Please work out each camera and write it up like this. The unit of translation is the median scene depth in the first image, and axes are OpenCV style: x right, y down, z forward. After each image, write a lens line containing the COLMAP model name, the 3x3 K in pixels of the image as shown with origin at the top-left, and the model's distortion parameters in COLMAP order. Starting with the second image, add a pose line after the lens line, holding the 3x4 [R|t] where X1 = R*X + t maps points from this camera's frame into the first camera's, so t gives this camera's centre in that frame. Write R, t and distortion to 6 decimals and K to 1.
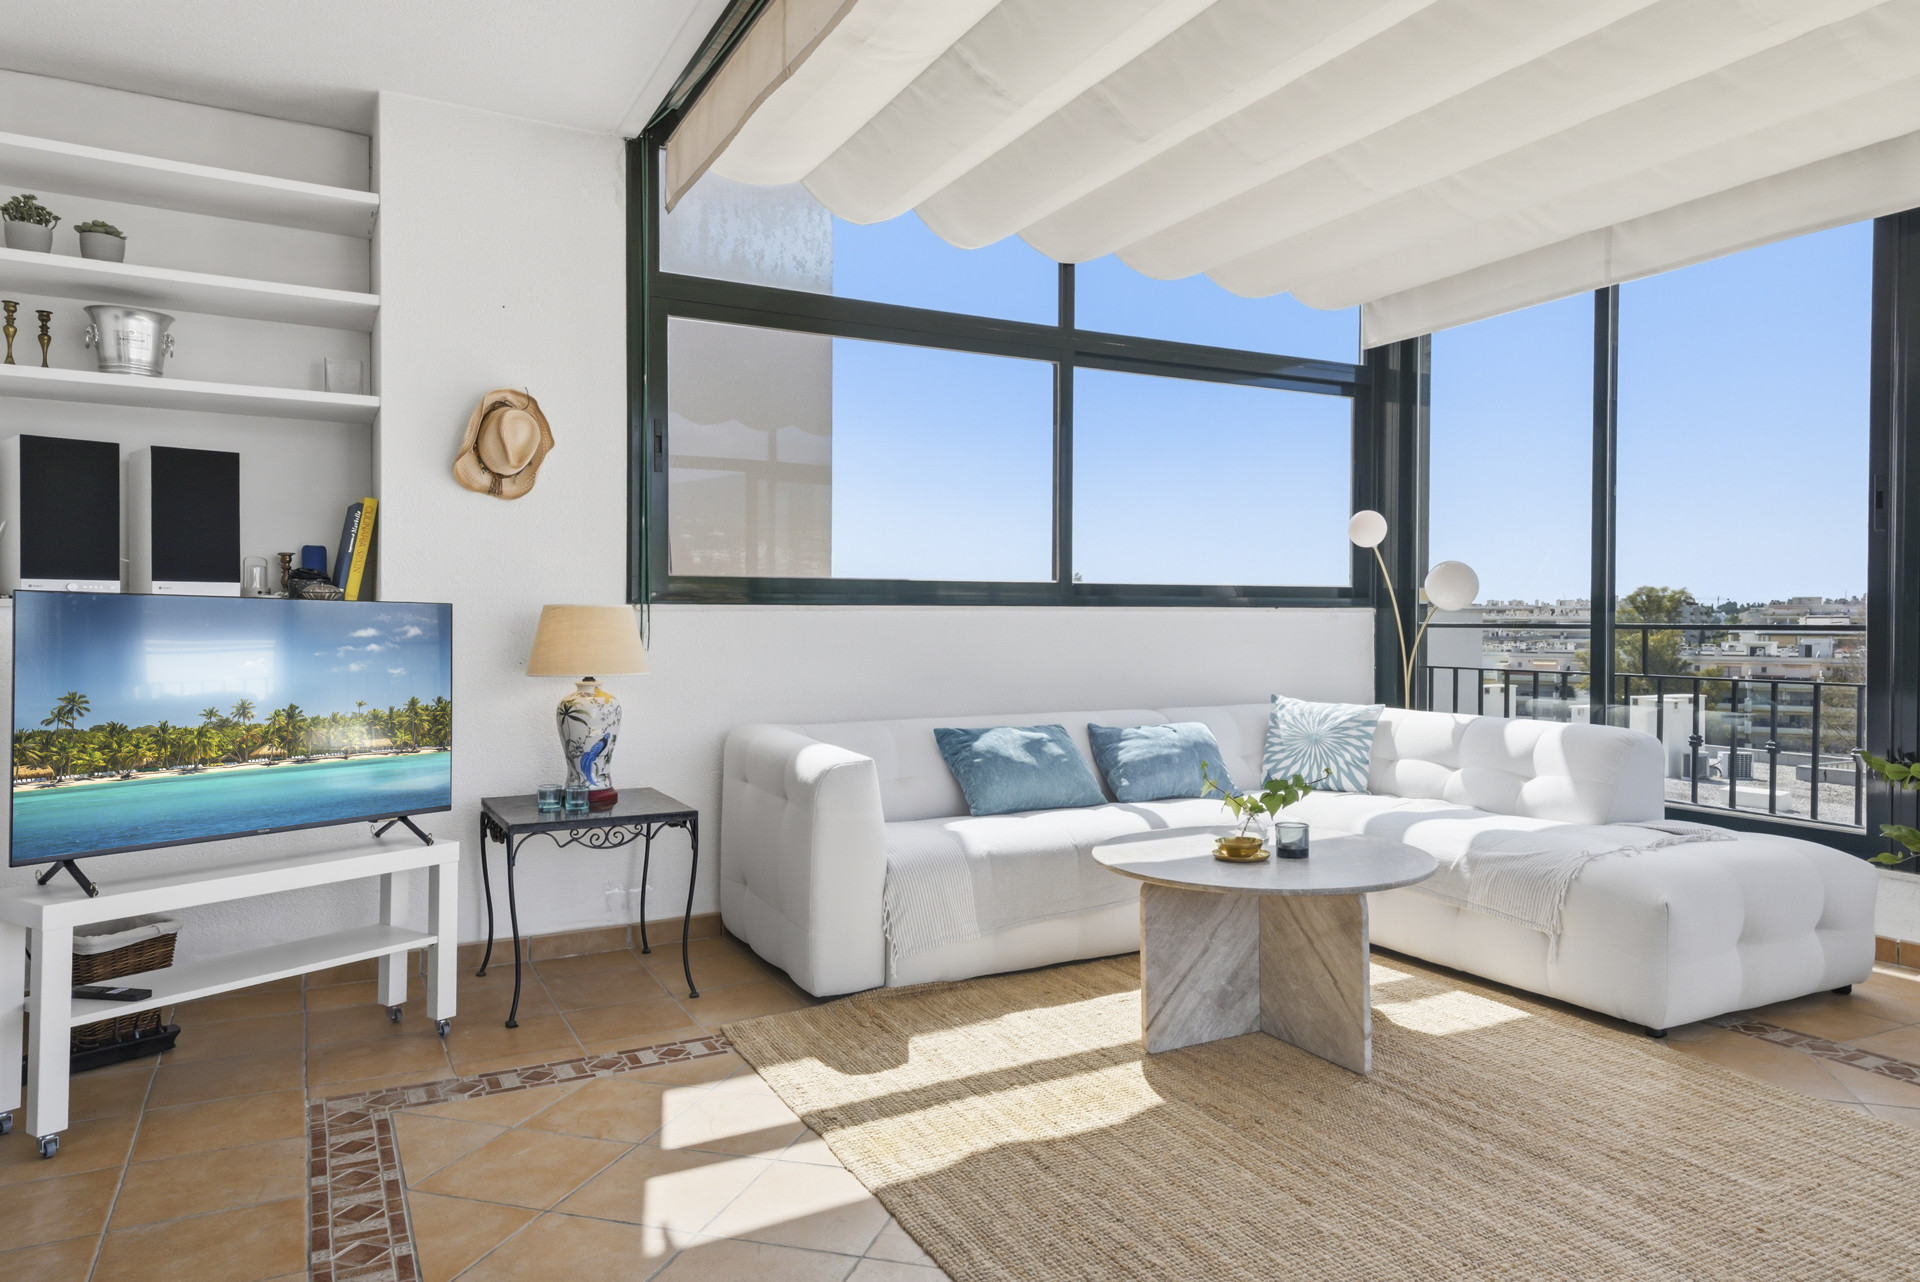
lens RADIAL K [[1190.1, 0, 966.9], [0, 1190.1, 628.0], [0, 0, 1]] dist [0.061256, 0.001487]
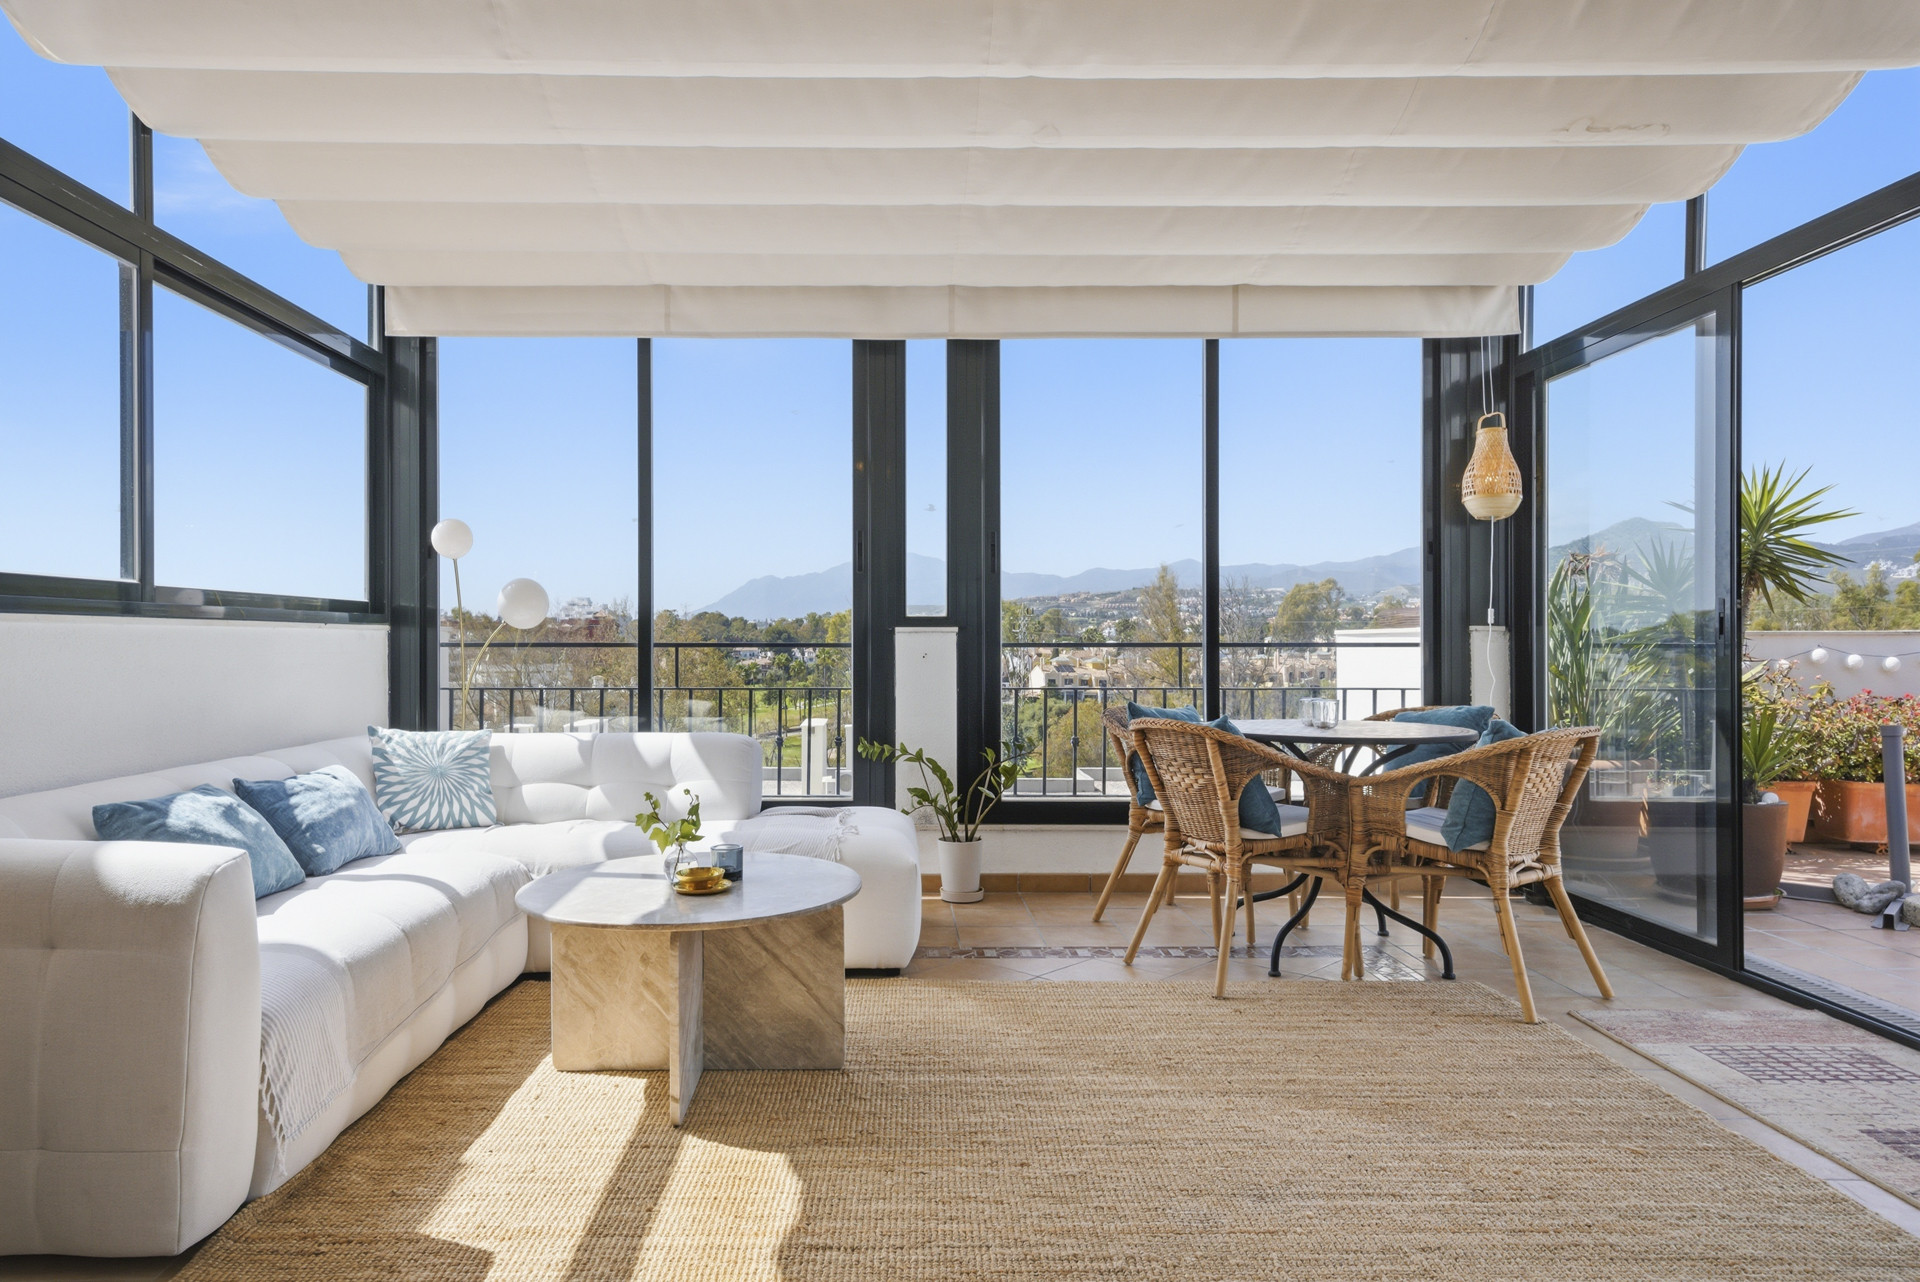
lens RADIAL K [[1259.1, 0, 902.4], [0, 1259.1, 637.8], [0, 0, 1]] dist [0.037960, -0.005935]
pose [[0.470032, 0.000870, 0.882649, -0.374933], [0.003993, 0.999987, -0.003112, -0.002344], [-0.882640, 0.004988, 0.470023, 0.258085]]
